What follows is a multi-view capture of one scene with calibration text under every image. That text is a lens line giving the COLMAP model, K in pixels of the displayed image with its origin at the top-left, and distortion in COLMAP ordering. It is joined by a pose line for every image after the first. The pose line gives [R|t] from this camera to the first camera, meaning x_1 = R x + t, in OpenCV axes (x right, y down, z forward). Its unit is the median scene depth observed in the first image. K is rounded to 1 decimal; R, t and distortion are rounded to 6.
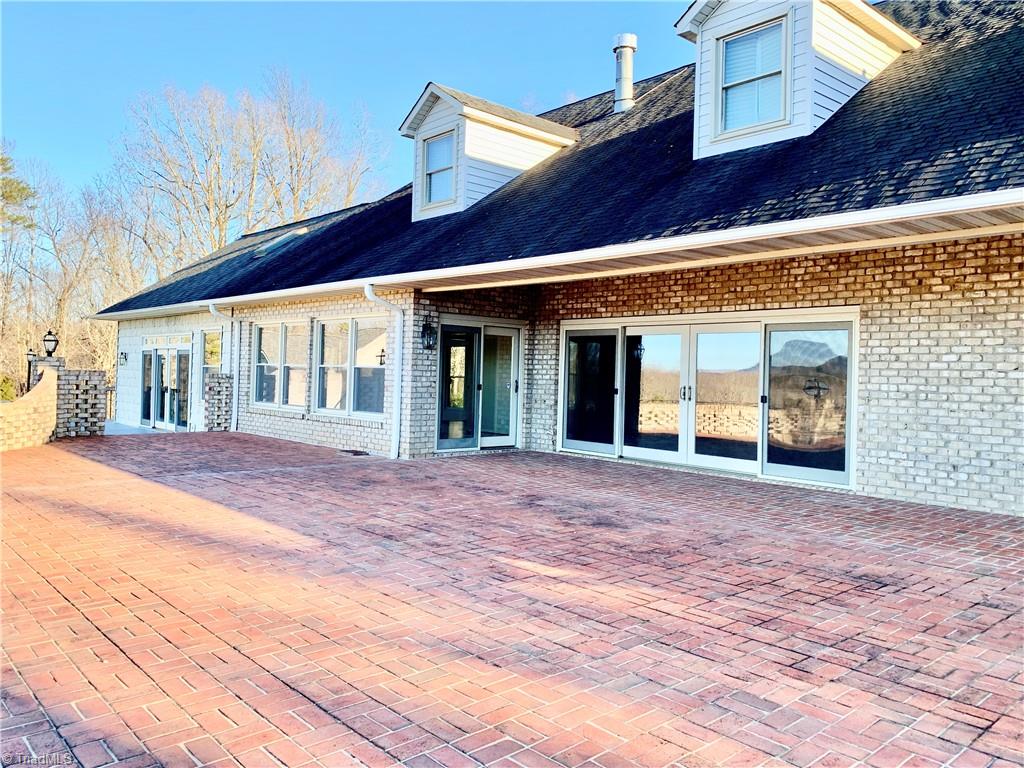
lens RADIAL K [[777.3, 0, 510.9], [0, 777.3, 371.0], [0, 0, 1]] dist [0.072114, -0.095201]
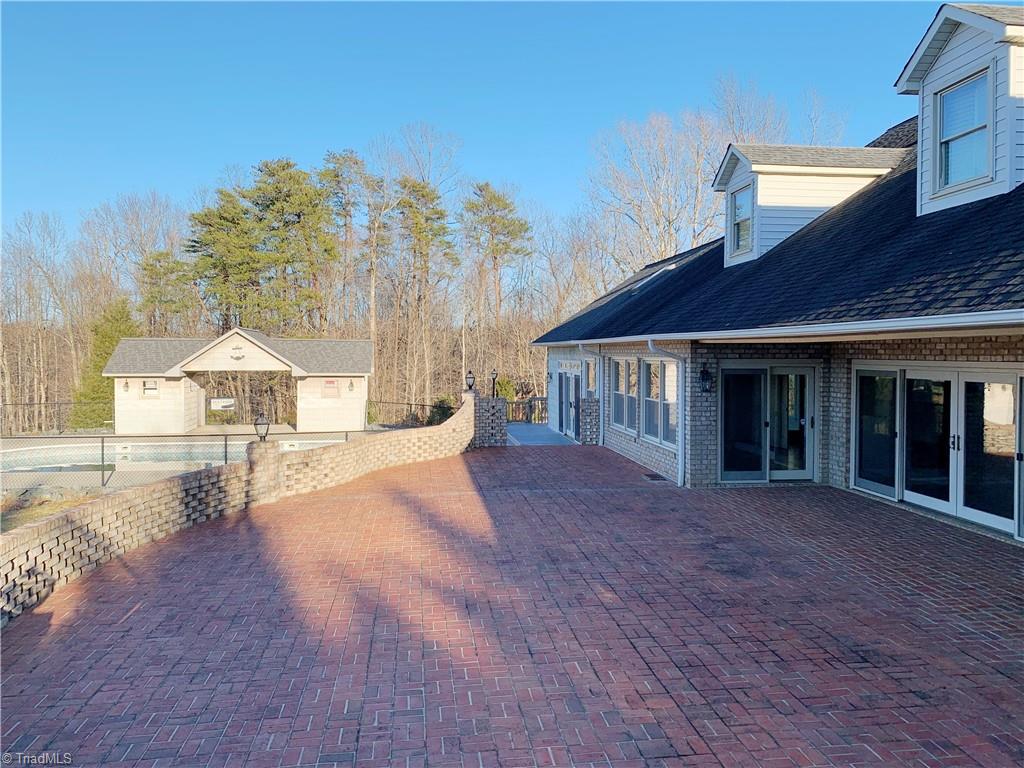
lens RADIAL K [[777.3, 0, 510.9], [0, 777.3, 371.0], [0, 0, 1]] dist [0.072114, -0.095201]
pose [[0.824284, -0.011807, -0.566053, 0.285126], [0.019974, 0.999767, 0.008231, -0.069539], [0.565824, -0.018091, 0.824328, -0.094014]]
